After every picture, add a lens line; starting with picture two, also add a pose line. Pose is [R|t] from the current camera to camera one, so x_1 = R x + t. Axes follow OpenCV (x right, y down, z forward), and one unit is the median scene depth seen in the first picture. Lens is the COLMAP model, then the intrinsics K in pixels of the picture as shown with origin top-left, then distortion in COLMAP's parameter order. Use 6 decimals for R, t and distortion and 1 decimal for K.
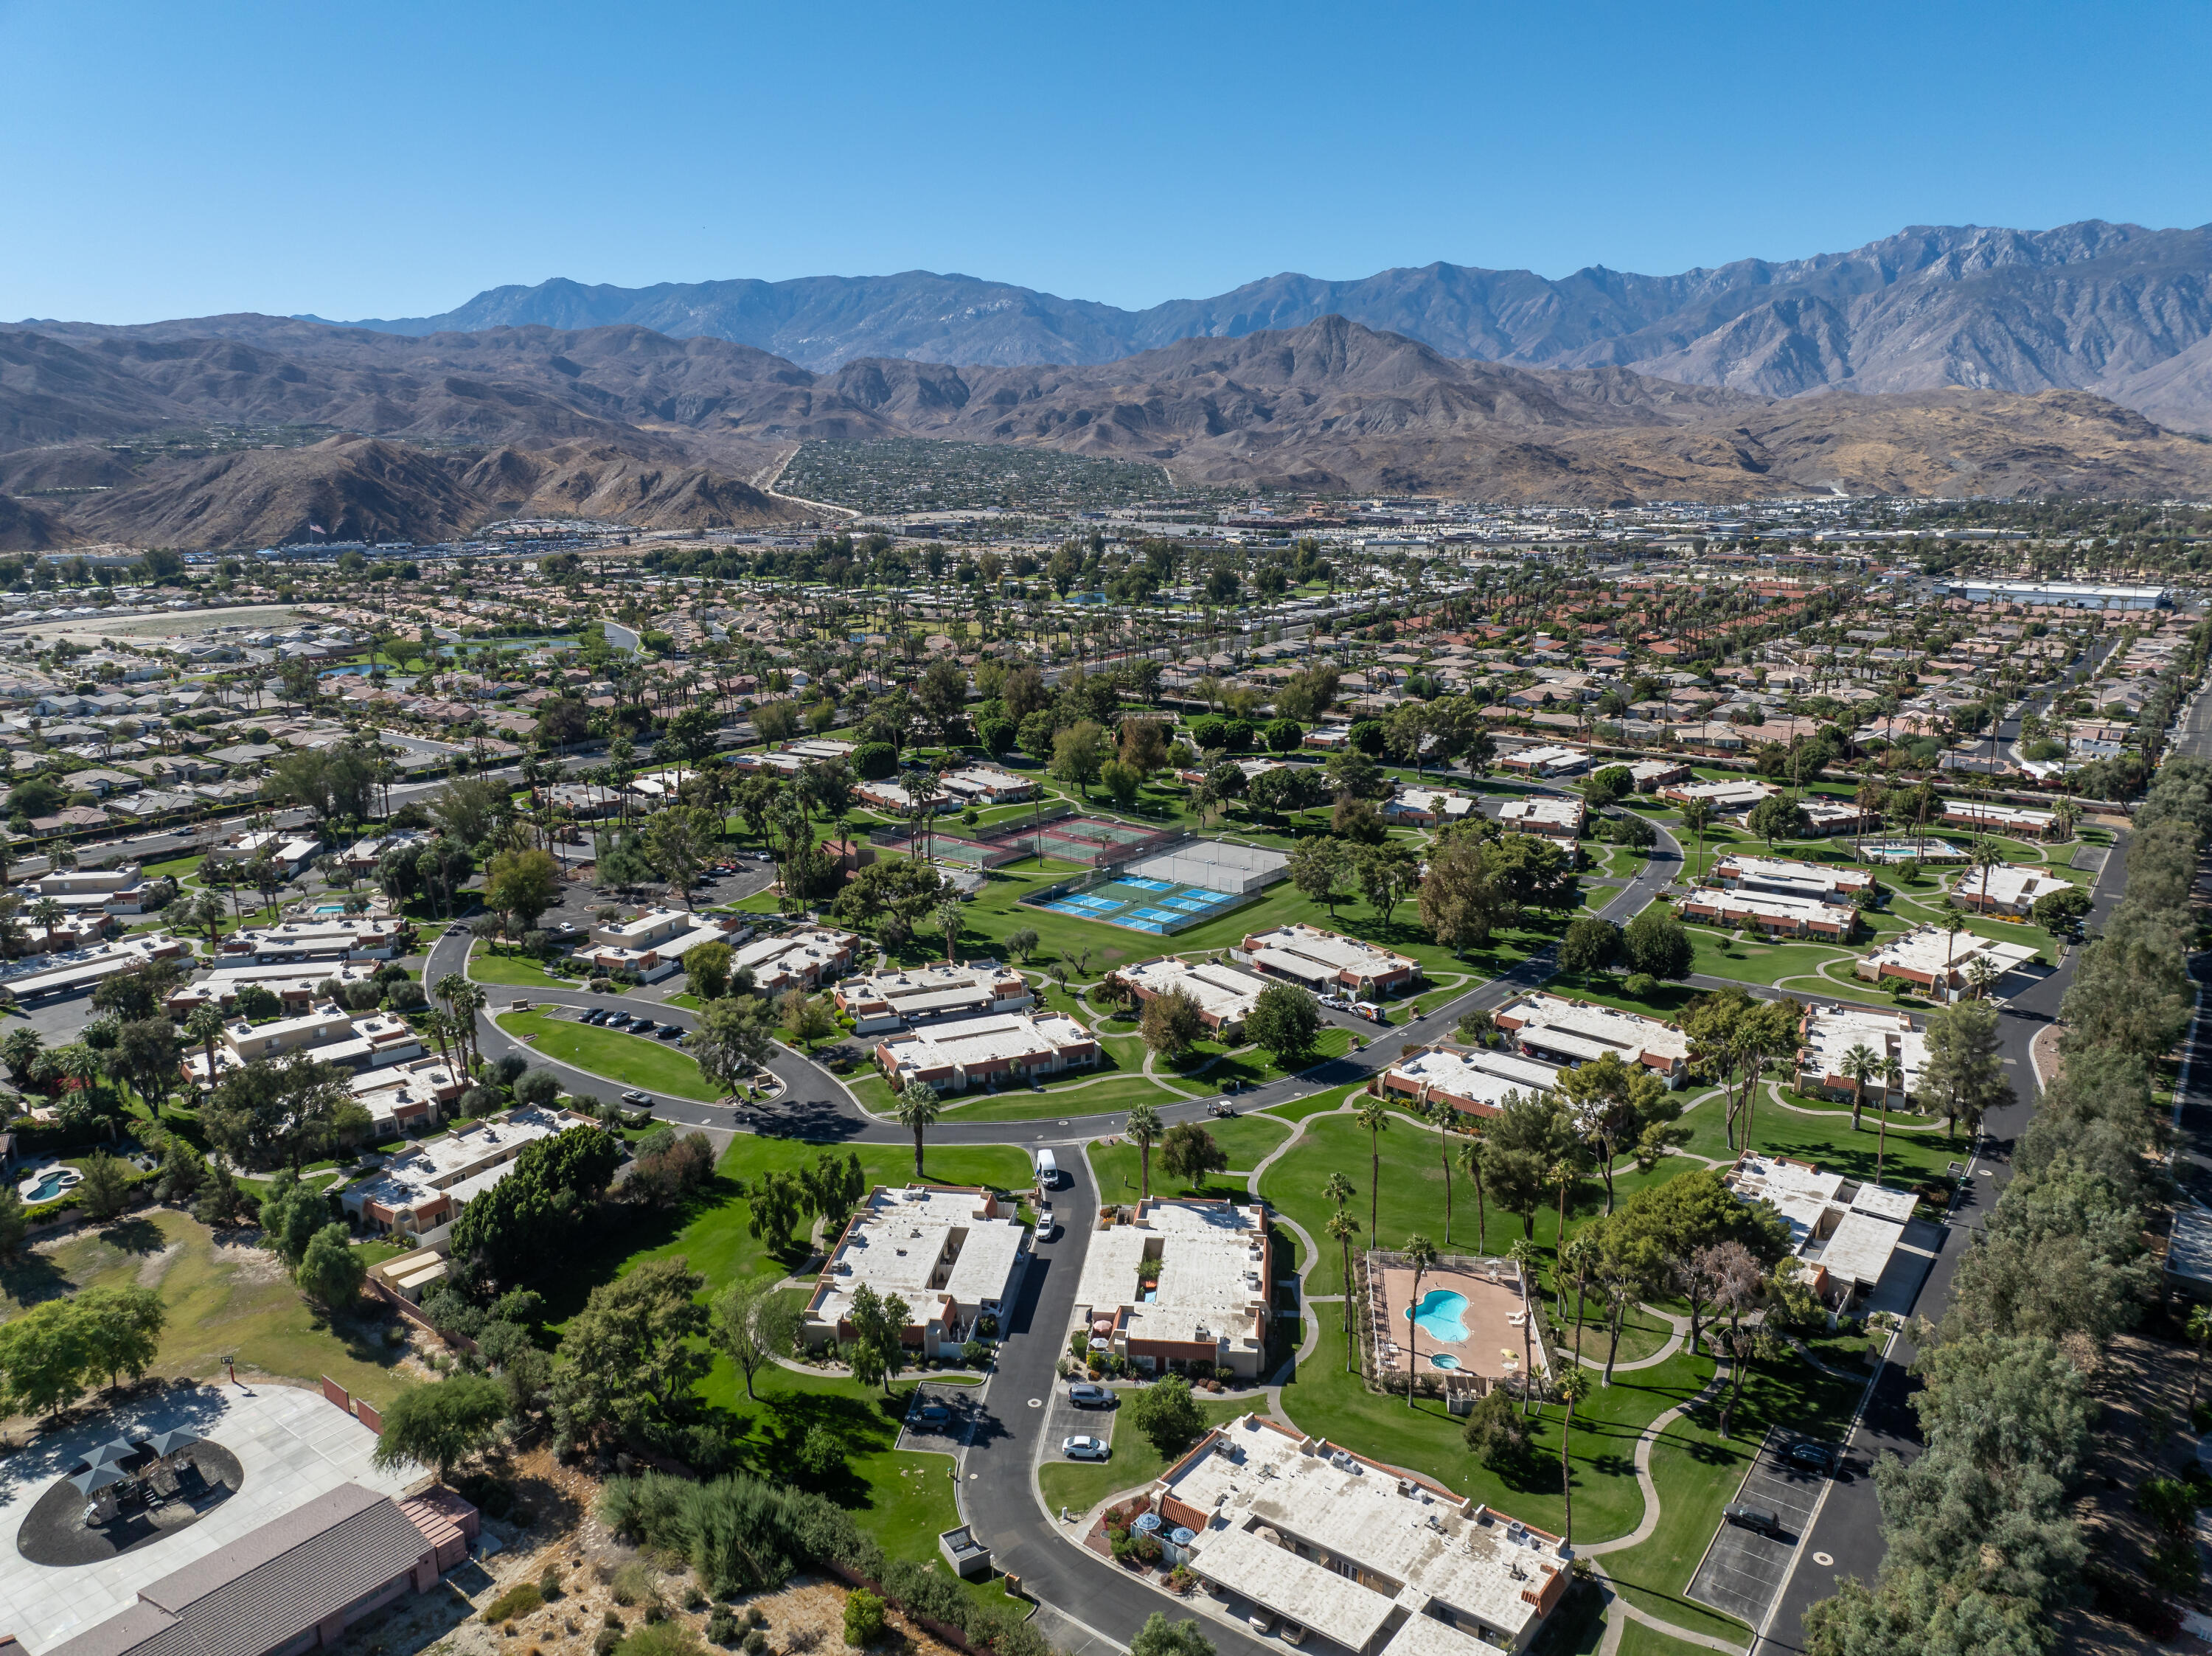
lens RADIAL K [[1556.7, 0, 1106.0], [0, 1556.7, 828.0], [0, 0, 1]] dist [-0.031431, -0.003066]
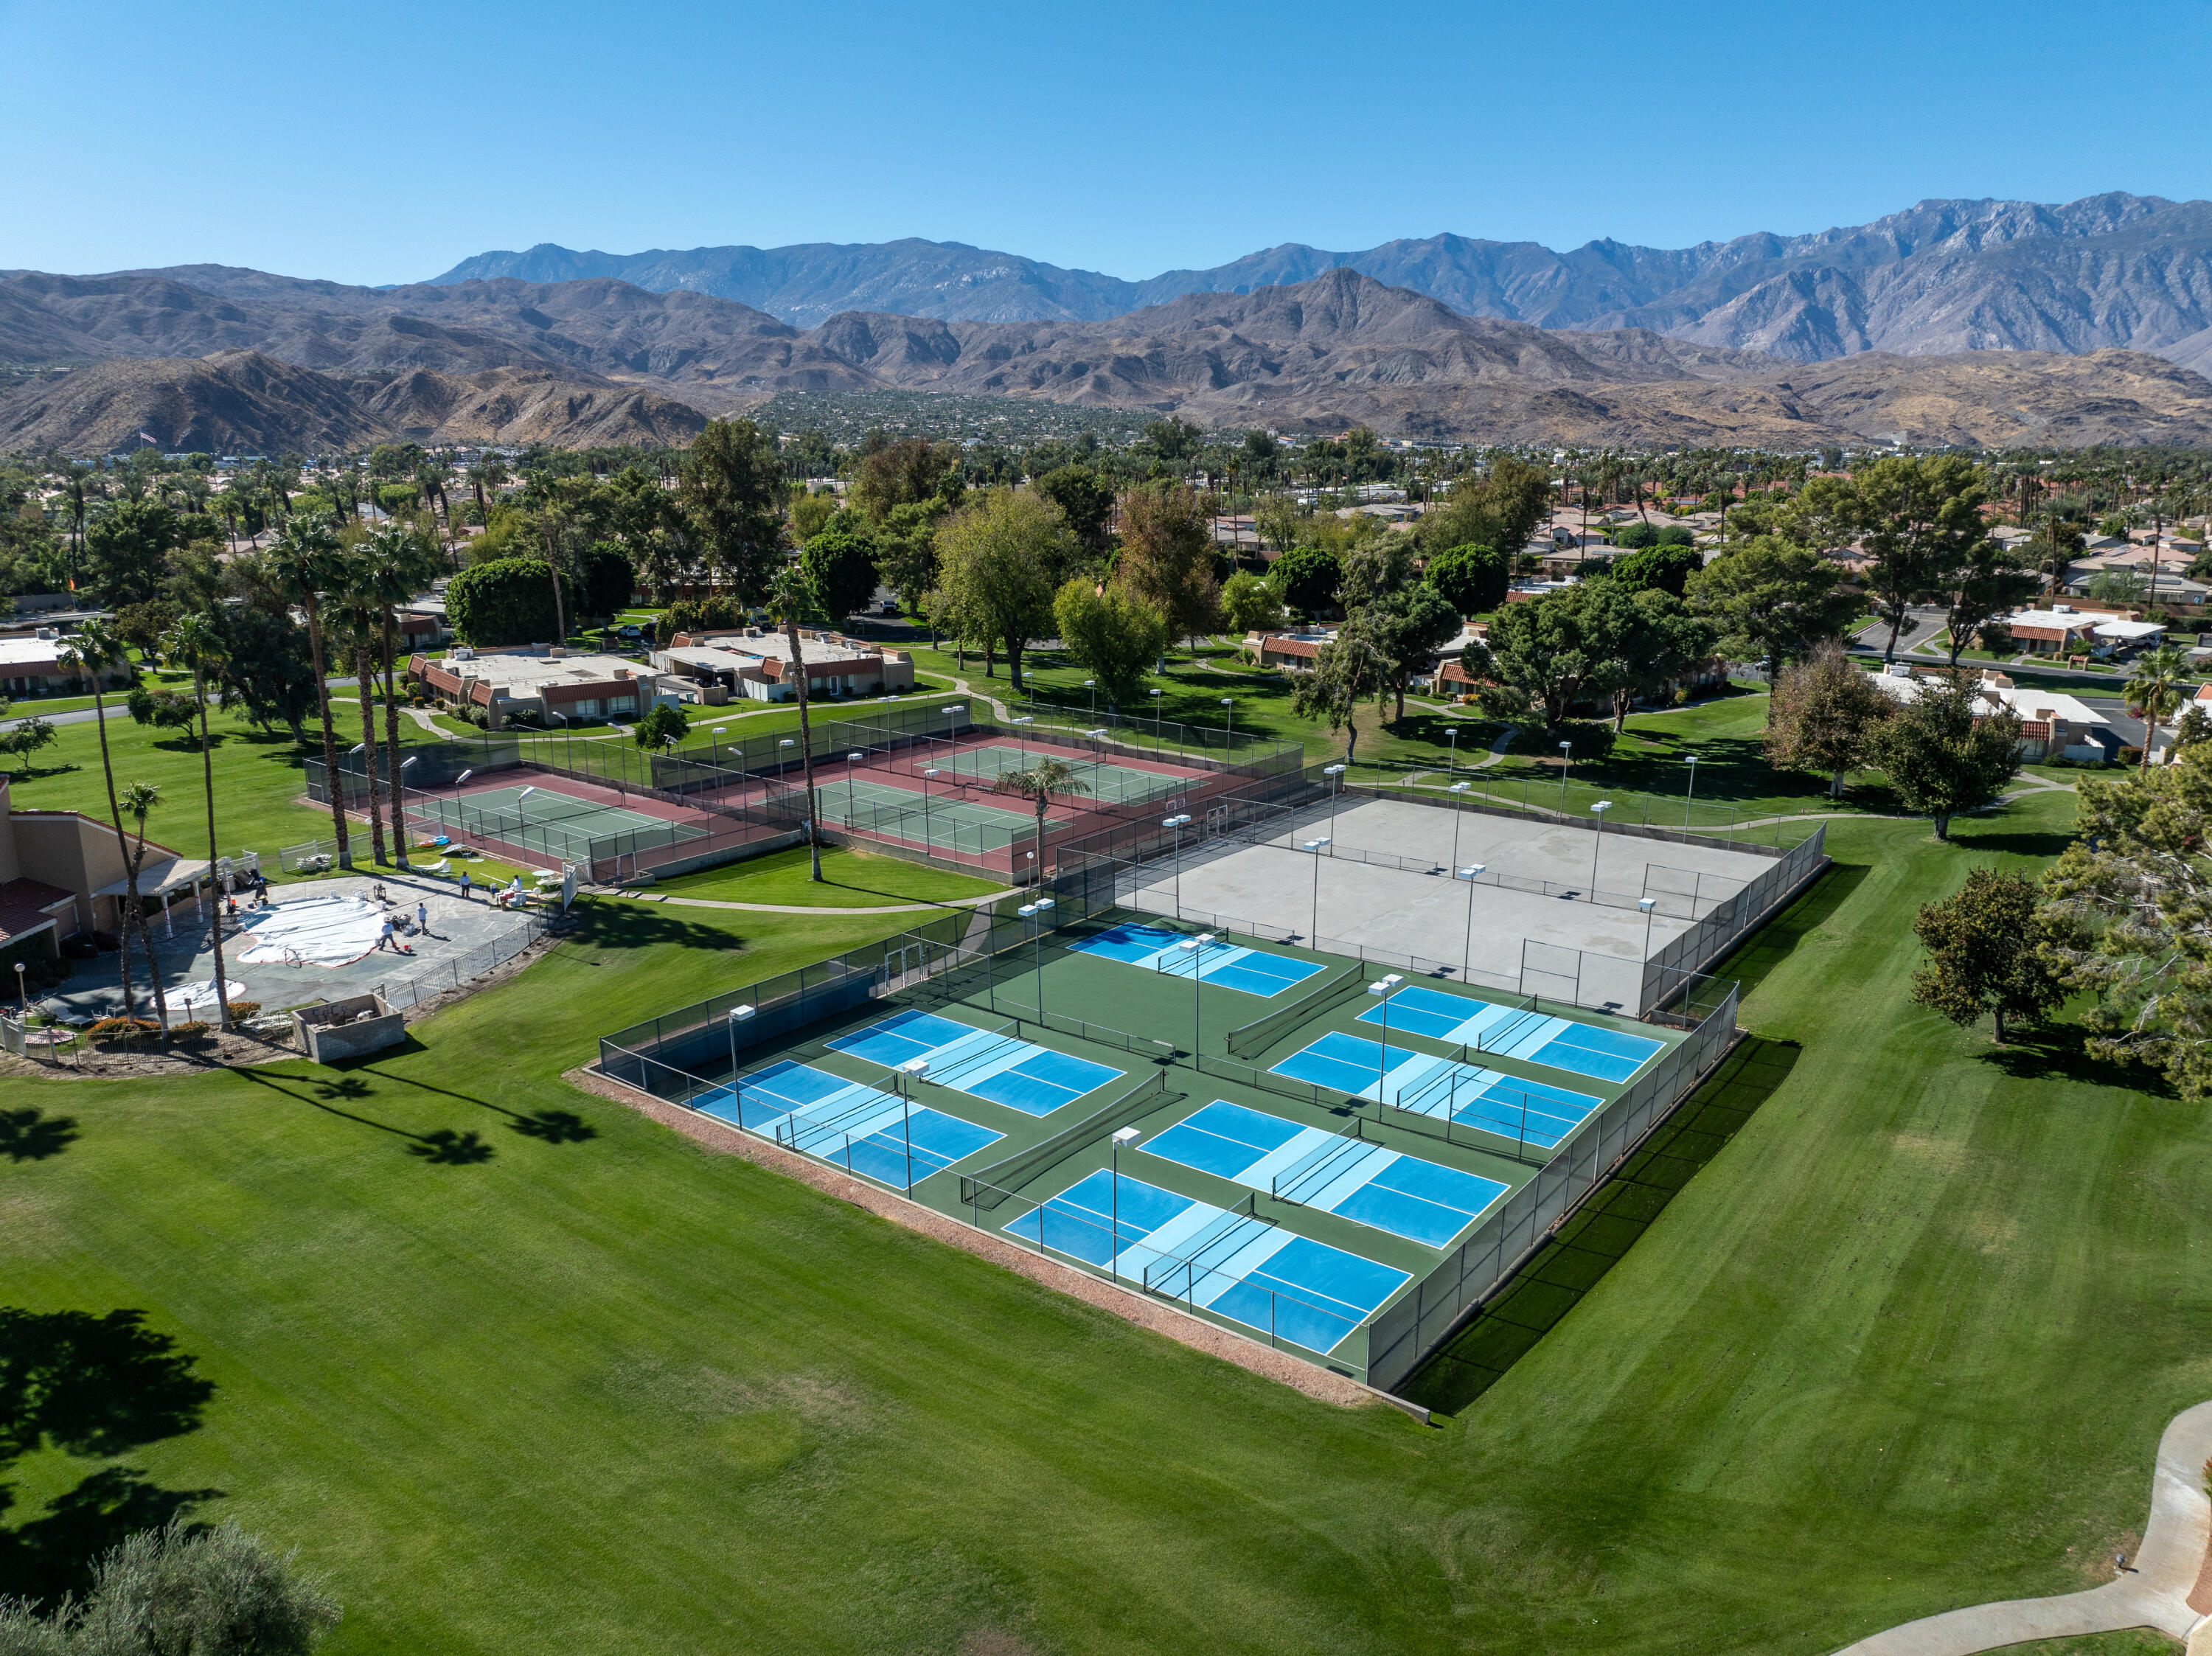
lens RADIAL K [[1556.7, 0, 1106.0], [0, 1556.7, 828.0], [0, 0, 1]] dist [-0.031431, -0.003066]
pose [[0.999979, 0.006038, 0.002517, 0.001378], [-0.006069, 0.999903, 0.012538, 0.001813], [-0.002441, -0.012553, 0.999918, 0.113575]]
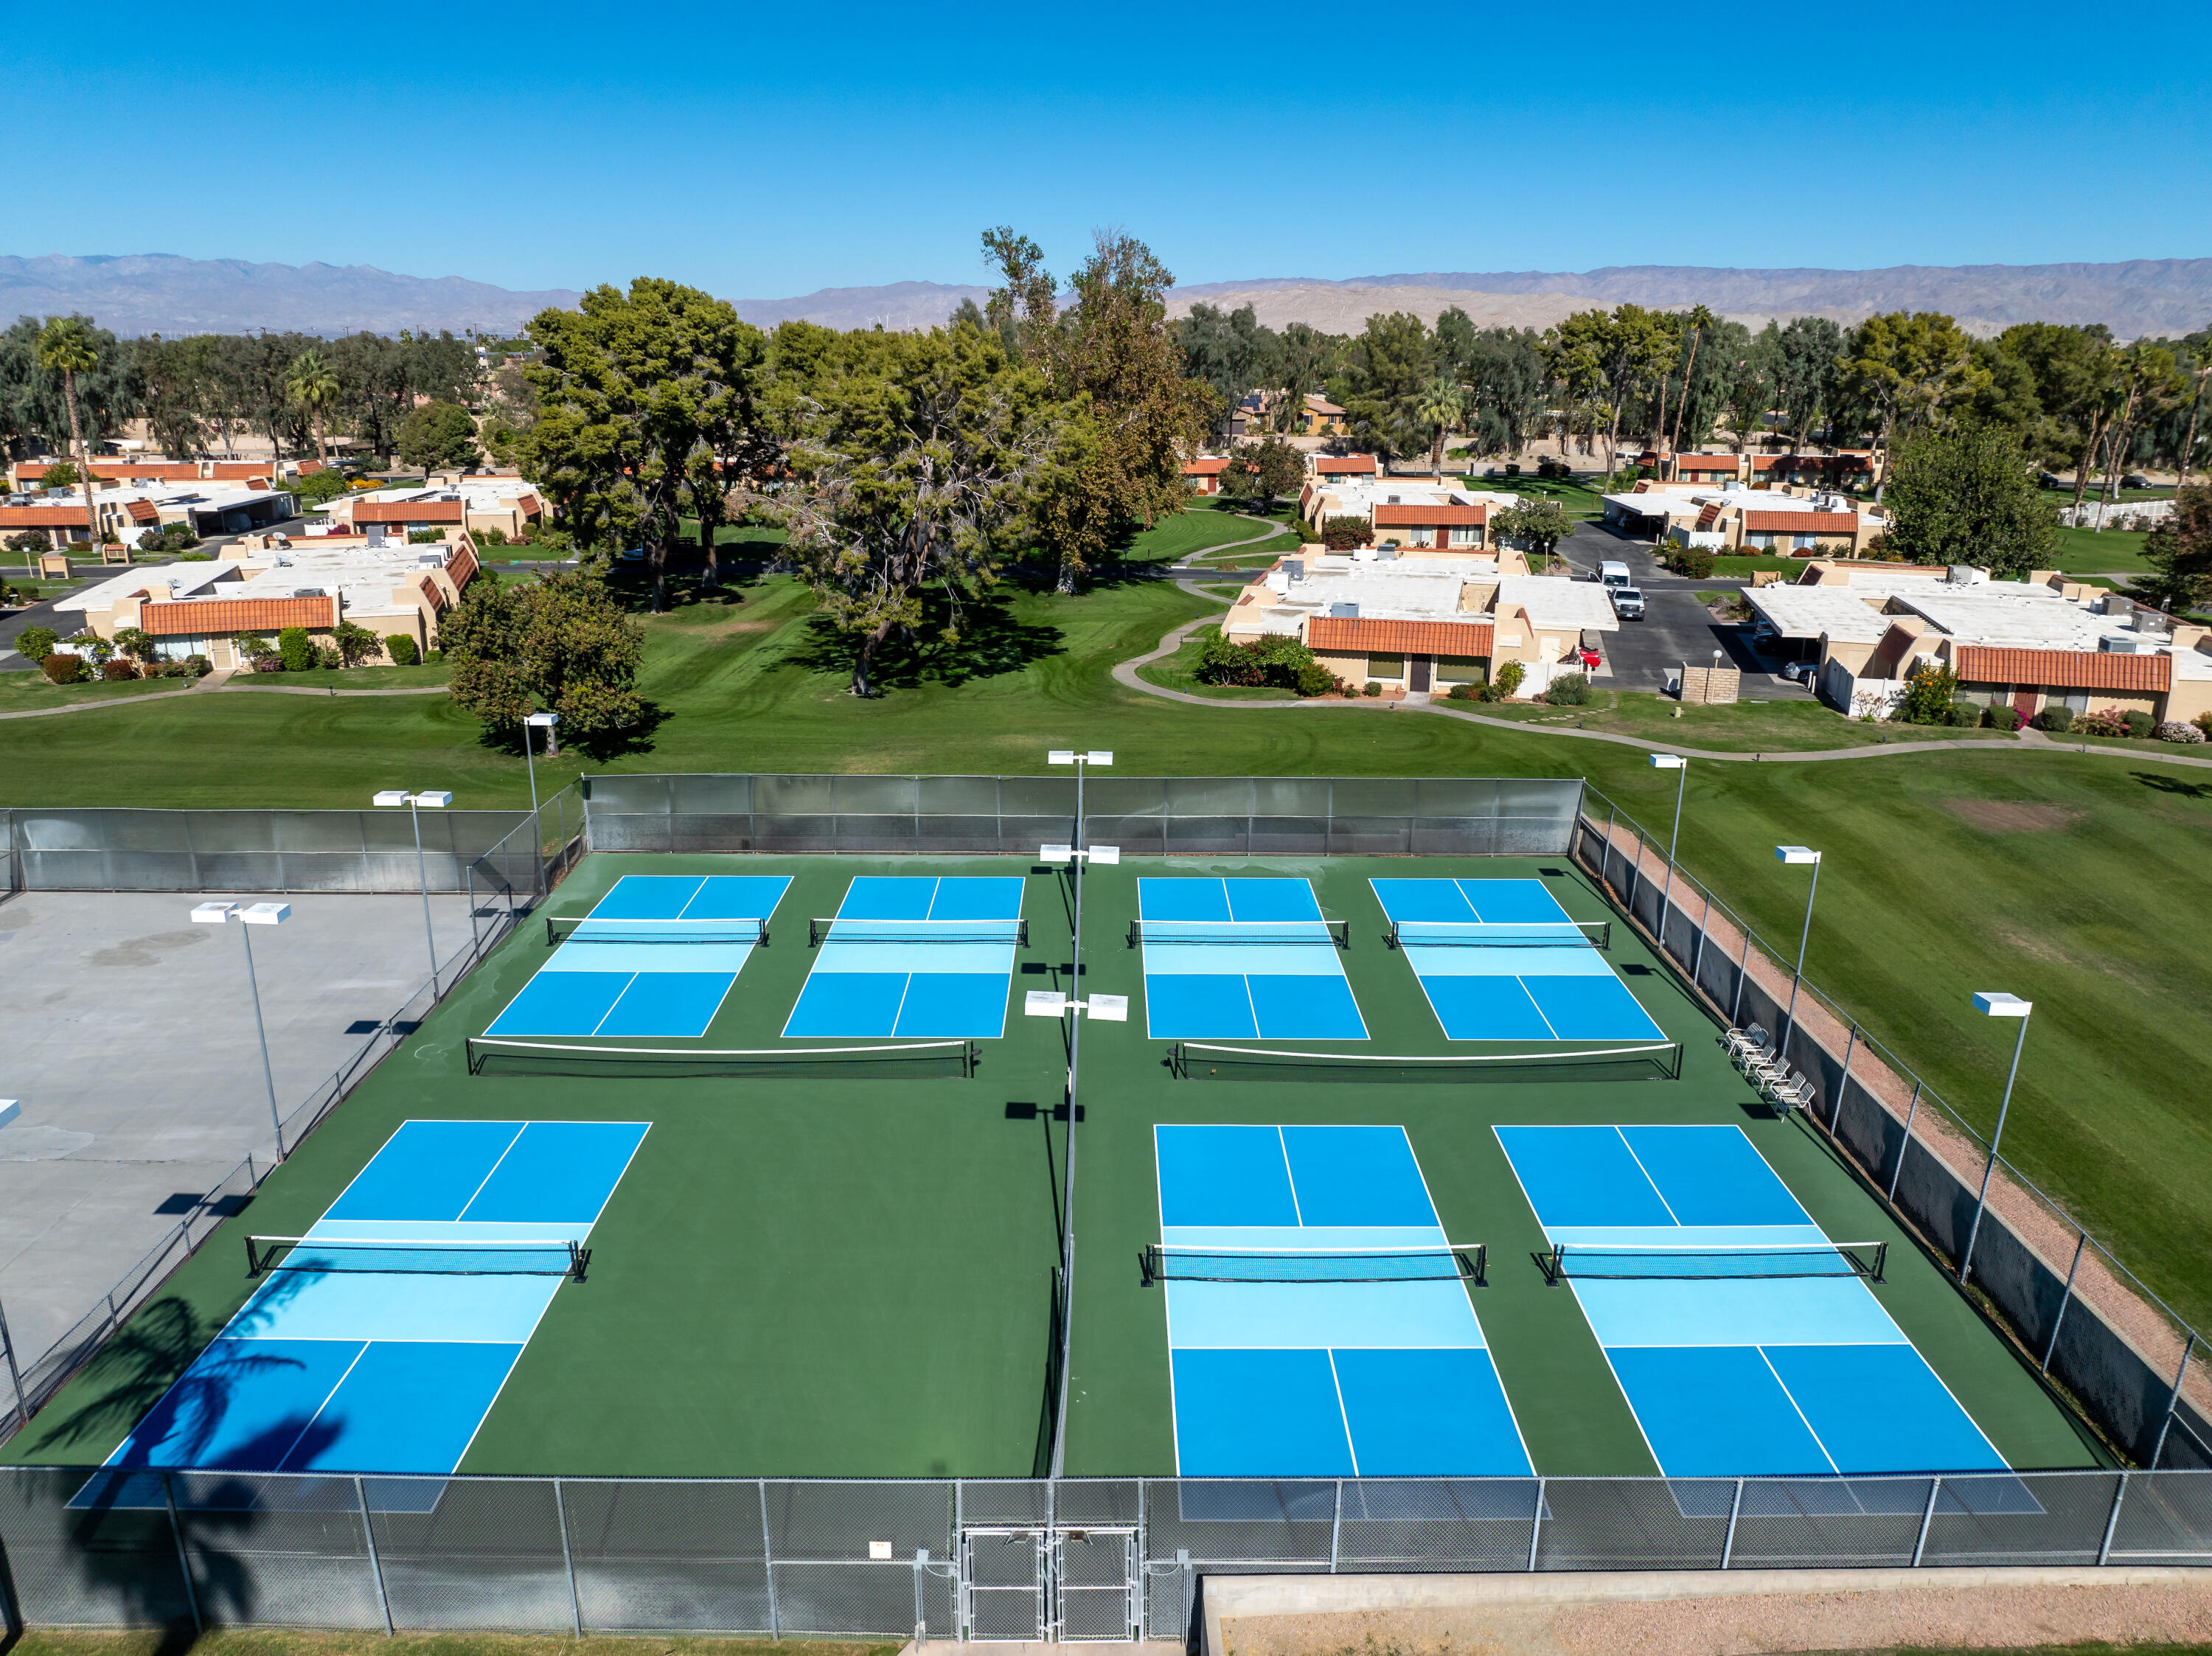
lens RADIAL K [[1556.7, 0, 1106.0], [0, 1556.7, 828.0], [0, 0, 1]] dist [-0.031431, -0.003066]
pose [[-0.607927, -0.230363, 0.759841, -0.009514], [0.183456, 0.890338, 0.416705, -0.002687], [-0.772508, 0.392723, -0.498999, 0.151227]]
